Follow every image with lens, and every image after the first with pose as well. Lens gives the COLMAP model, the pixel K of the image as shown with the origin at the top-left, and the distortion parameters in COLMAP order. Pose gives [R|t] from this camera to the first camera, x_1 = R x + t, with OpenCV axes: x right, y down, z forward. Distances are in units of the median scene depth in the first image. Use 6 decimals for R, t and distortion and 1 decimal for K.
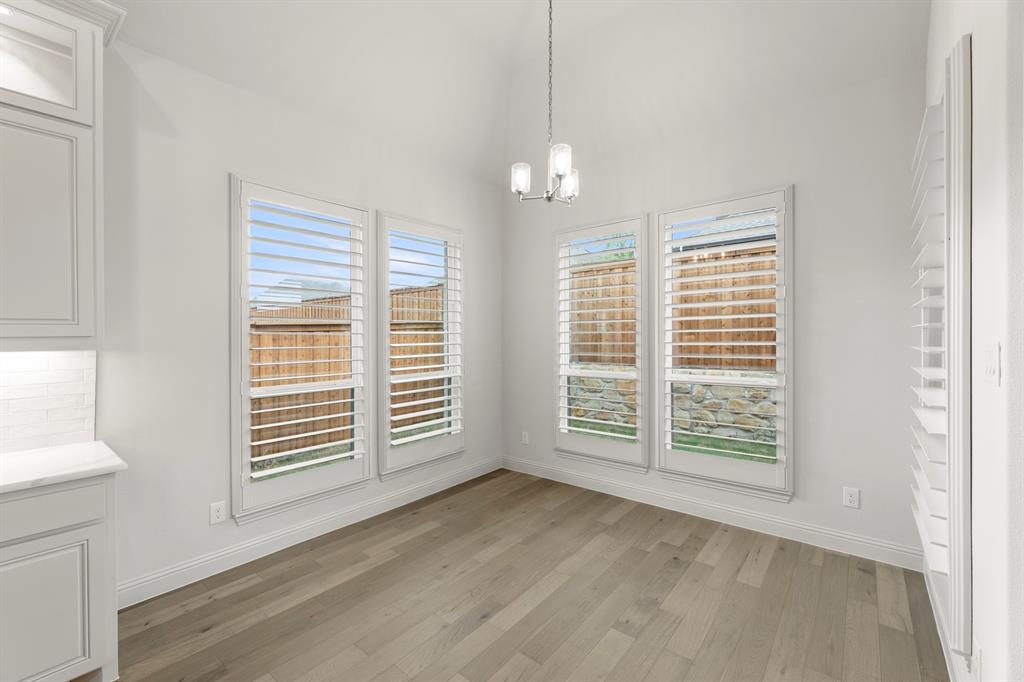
lens RADIAL K [[419.6, 0, 511.5], [0, 419.6, 343.8], [0, 0, 1]] dist [-0.002335, -0.000211]
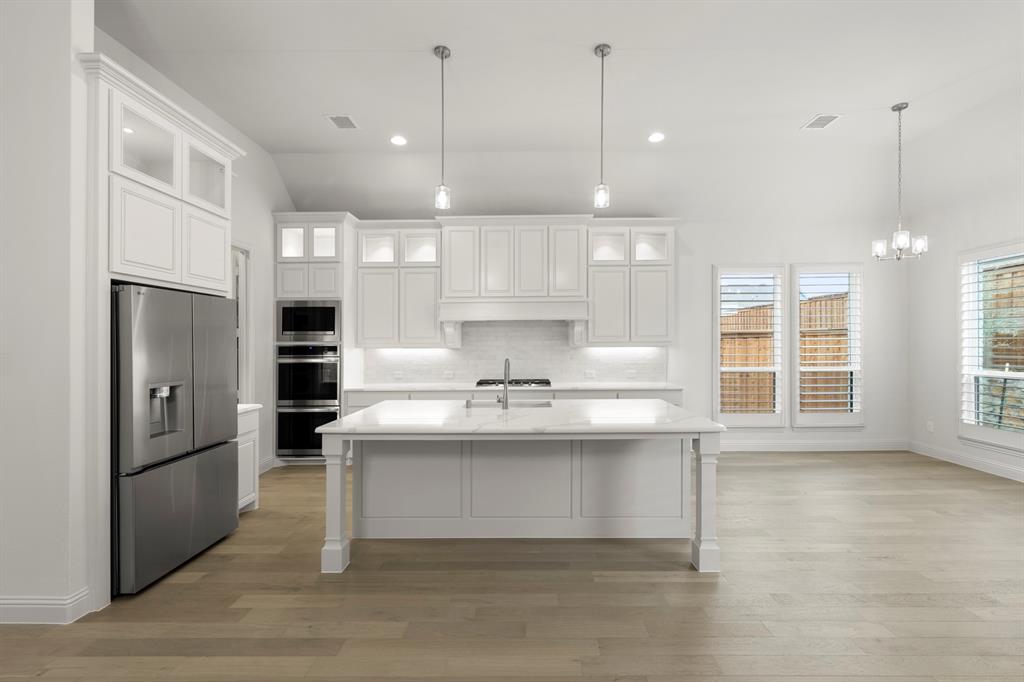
lens RADIAL K [[451.7, 0, 520.8], [0, 451.7, 334.3], [0, 0, 1]] dist [0.000415, -0.000041]
pose [[0.633144, -0.011704, -0.773946, 0.322494], [-0.015819, 0.999481, -0.028056, 0.018297], [0.773873, 0.030006, 0.632630, -0.794816]]
